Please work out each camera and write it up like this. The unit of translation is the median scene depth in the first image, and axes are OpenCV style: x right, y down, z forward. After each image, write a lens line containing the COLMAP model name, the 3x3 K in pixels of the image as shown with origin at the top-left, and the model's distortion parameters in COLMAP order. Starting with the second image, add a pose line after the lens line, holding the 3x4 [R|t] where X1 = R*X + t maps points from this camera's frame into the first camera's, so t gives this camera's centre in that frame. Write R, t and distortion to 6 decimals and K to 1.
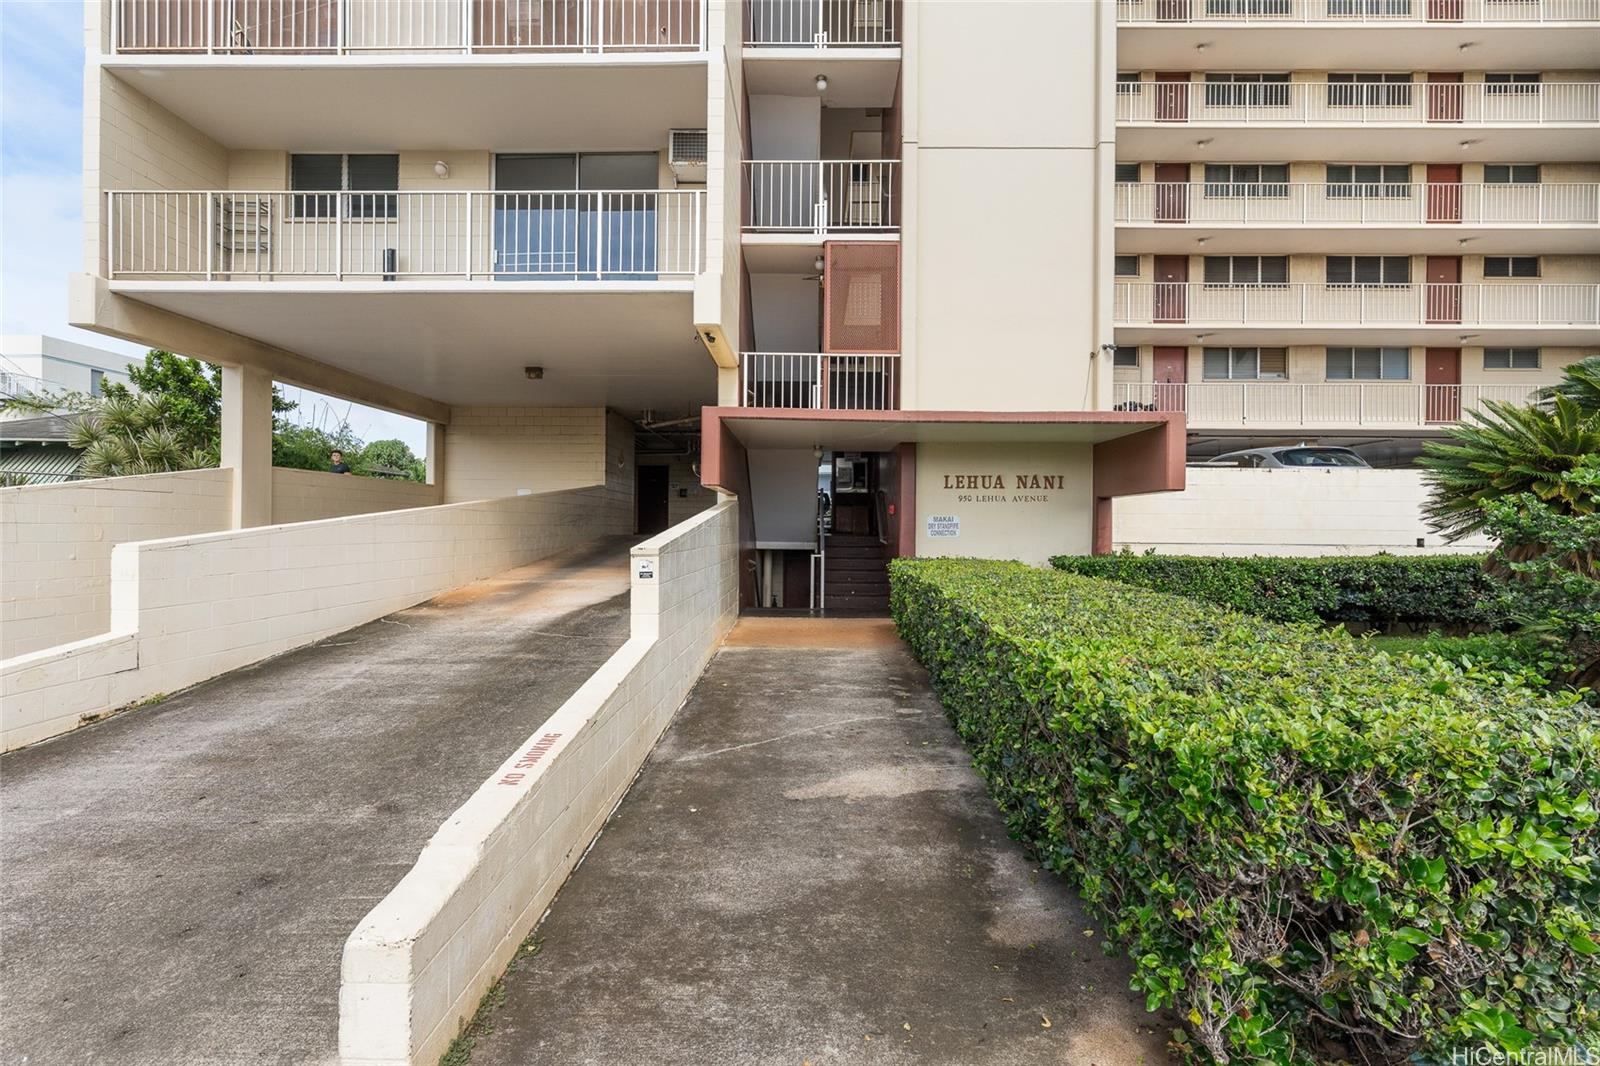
lens RADIAL K [[716.0, 0, 800.0], [0, 716.0, 533.0], [0, 0, 1]] dist [0.001364, 0.000811]
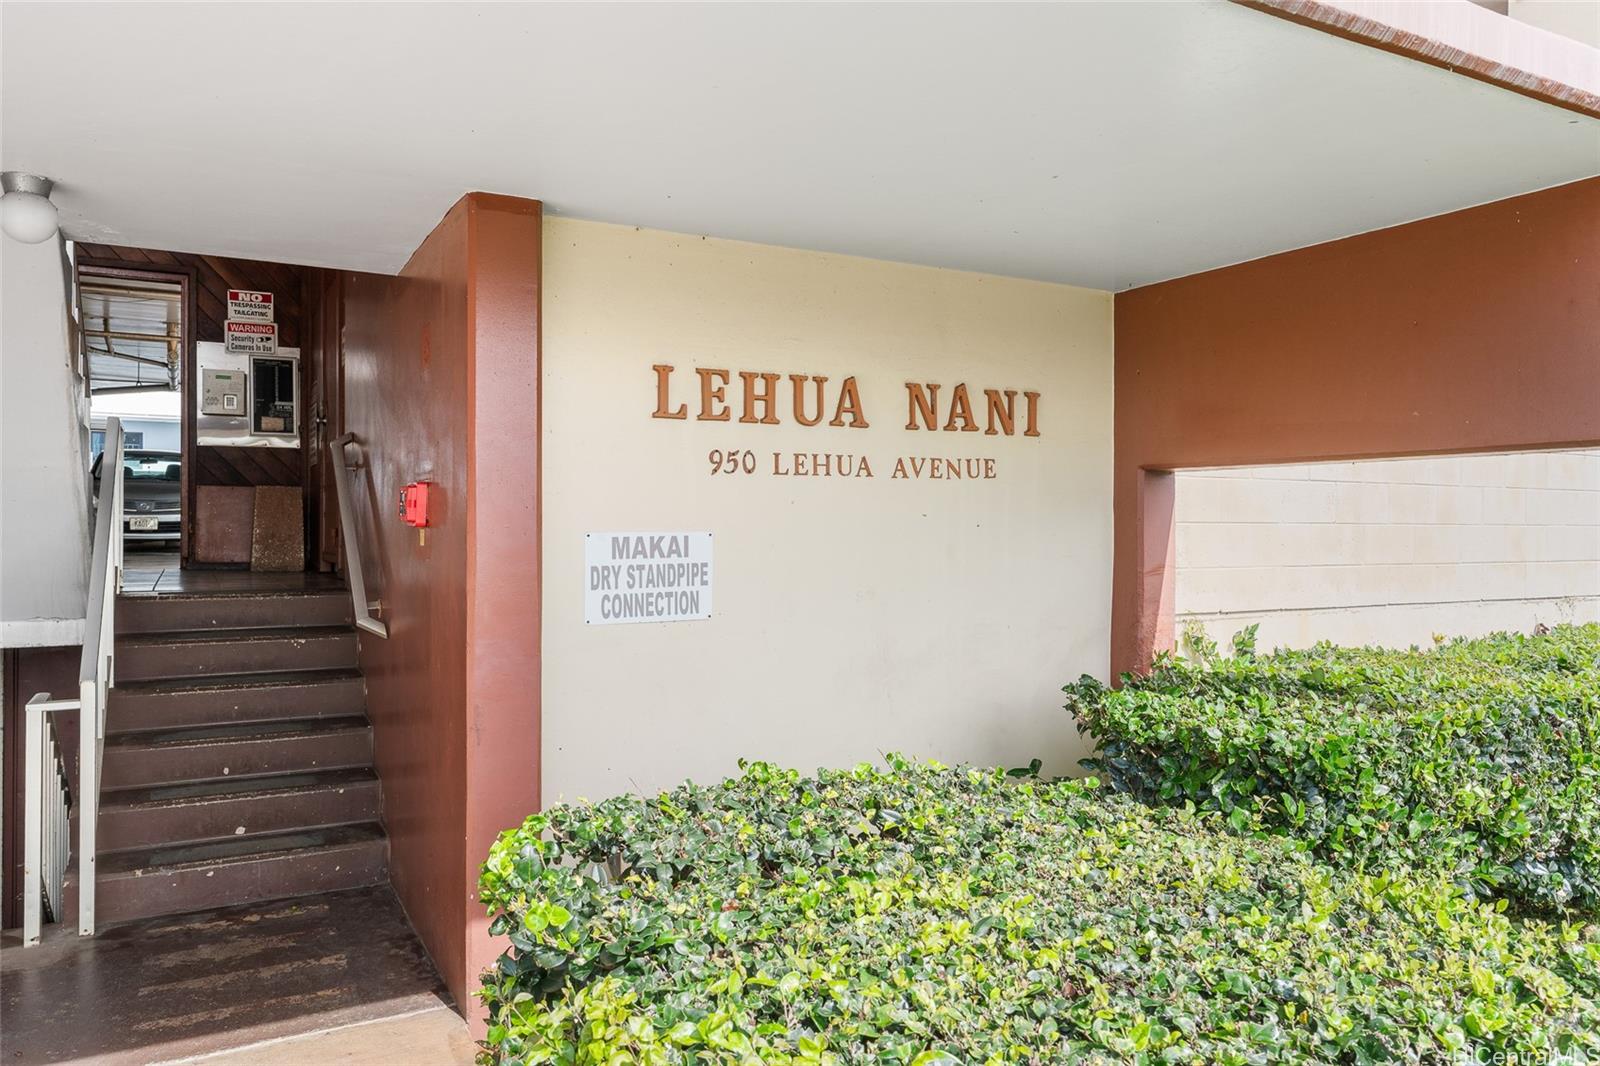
lens RADIAL K [[1113.9, 0, 800.0], [0, 1113.9, 533.0], [0, 0, 1]] dist [0.053493, 0.000702]
pose [[0.872094, -0.007786, 0.489276, 0.060794], [0.007299, 0.999969, 0.002903, -0.024631], [-0.489283, 0.001039, 0.872124, 0.650769]]
